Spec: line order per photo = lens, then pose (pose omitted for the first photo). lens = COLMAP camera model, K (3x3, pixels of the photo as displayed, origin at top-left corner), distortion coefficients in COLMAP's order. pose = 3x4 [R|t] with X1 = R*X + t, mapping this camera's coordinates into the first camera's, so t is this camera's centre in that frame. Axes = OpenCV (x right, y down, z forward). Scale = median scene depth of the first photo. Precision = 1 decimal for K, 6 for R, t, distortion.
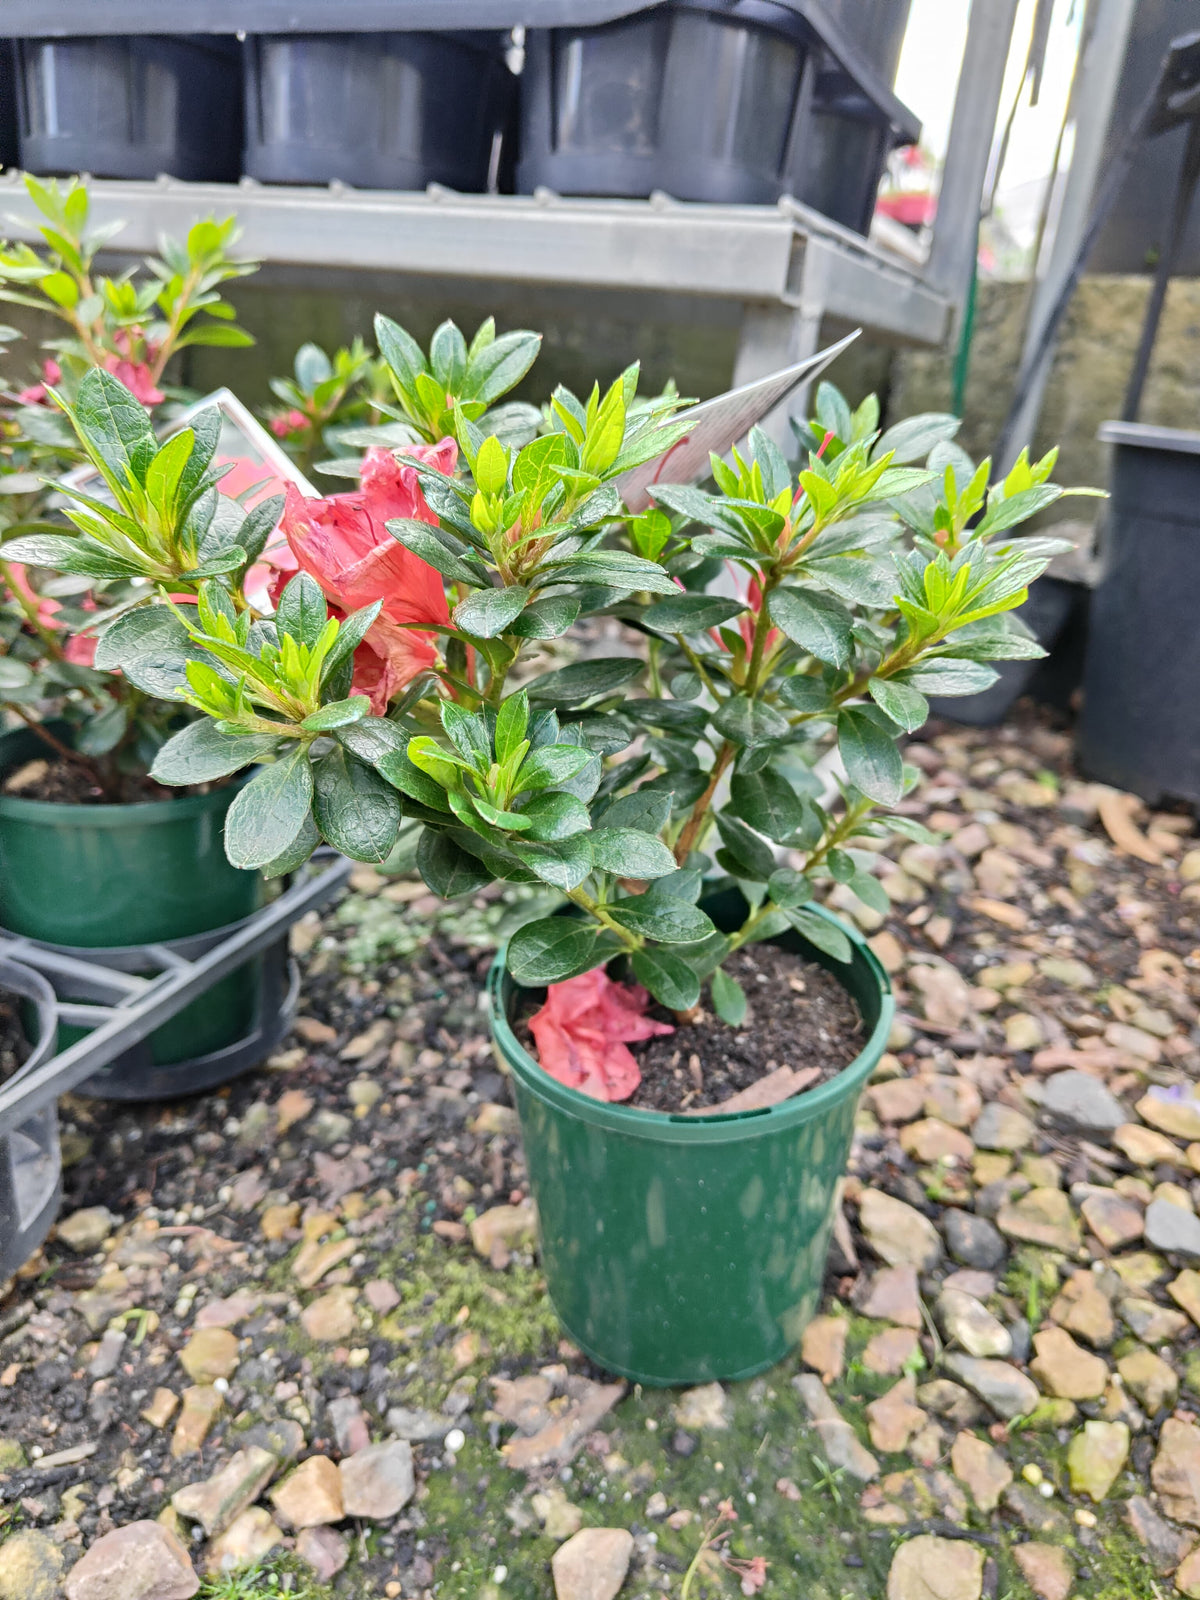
lens RADIAL K [[1146.5, 0, 606.9], [0, 1146.5, 808.3], [0, 0, 1]] dist [-0.018740, 0.011088]
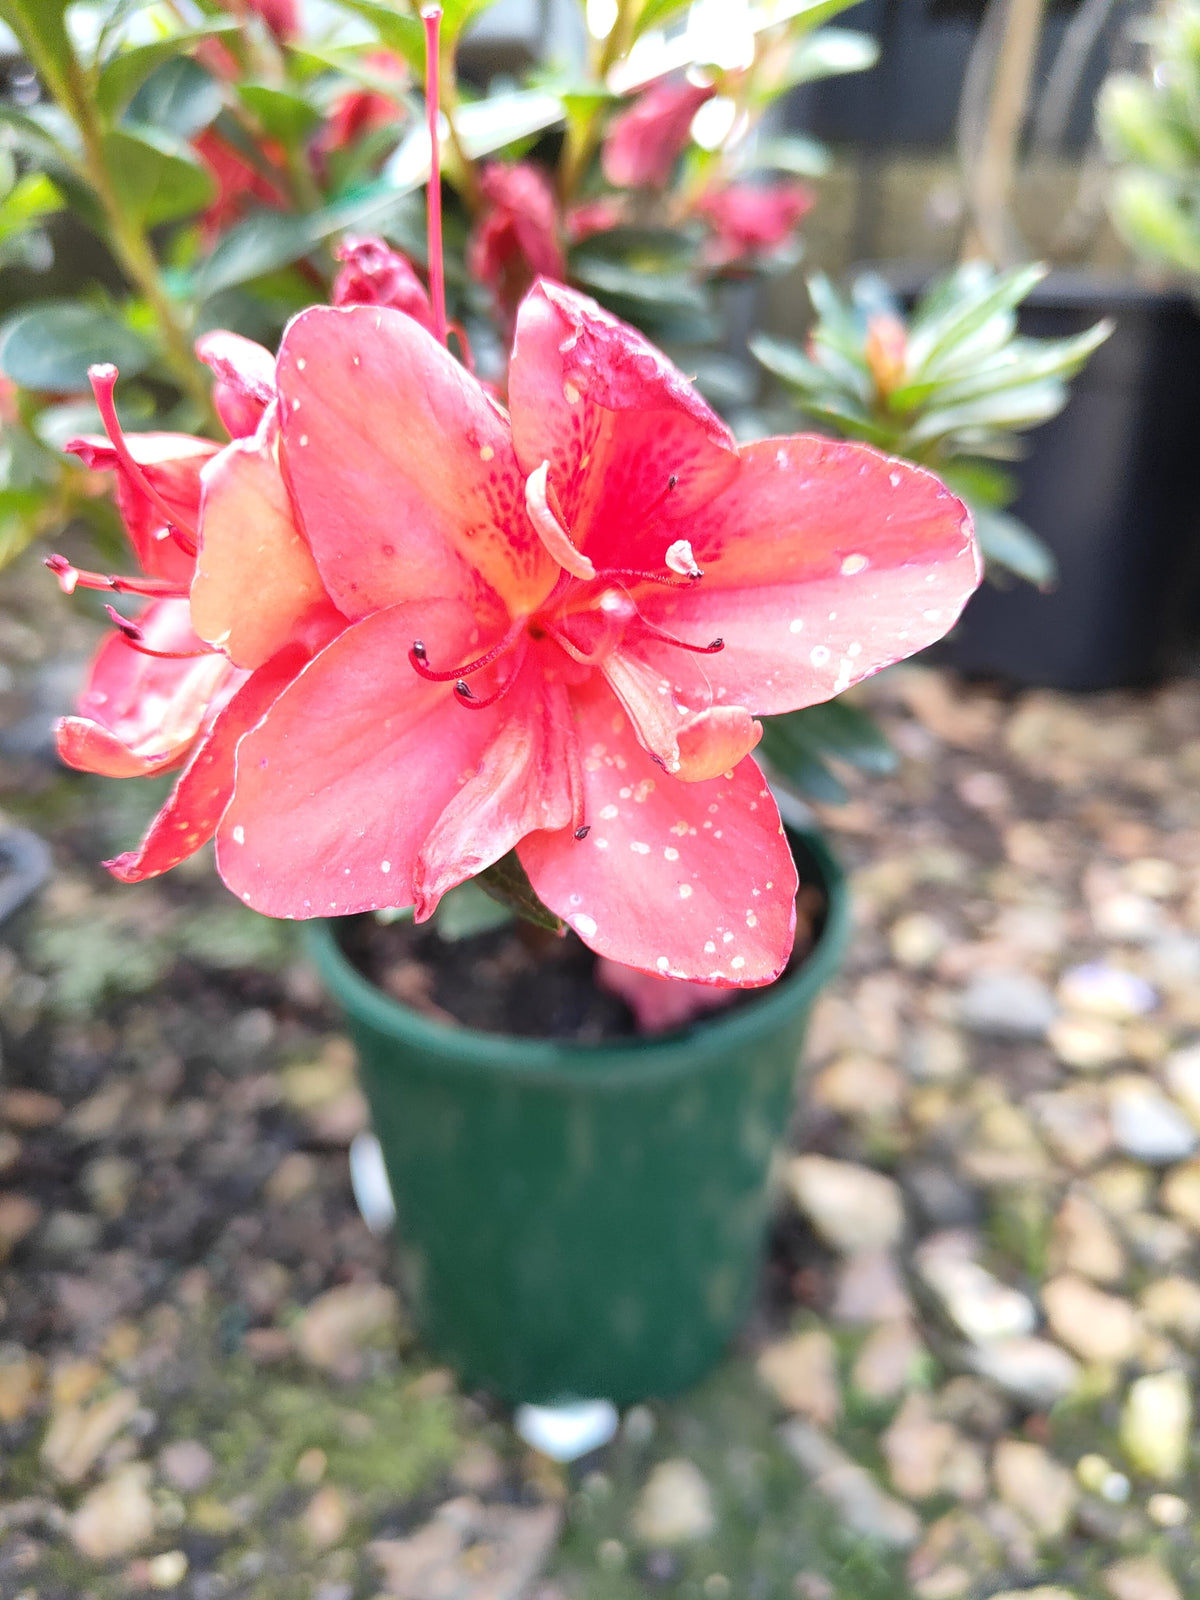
lens RADIAL K [[1206.6, 0, 616.4], [0, 1206.6, 793.6], [0, 0, 1]] dist [-0.044713, 0.003398]
pose [[0.962468, -0.146554, 0.228424, -0.048892], [0.147460, 0.988980, 0.013192, 0.052510], [-0.227840, 0.020987, 0.973472, 0.226445]]
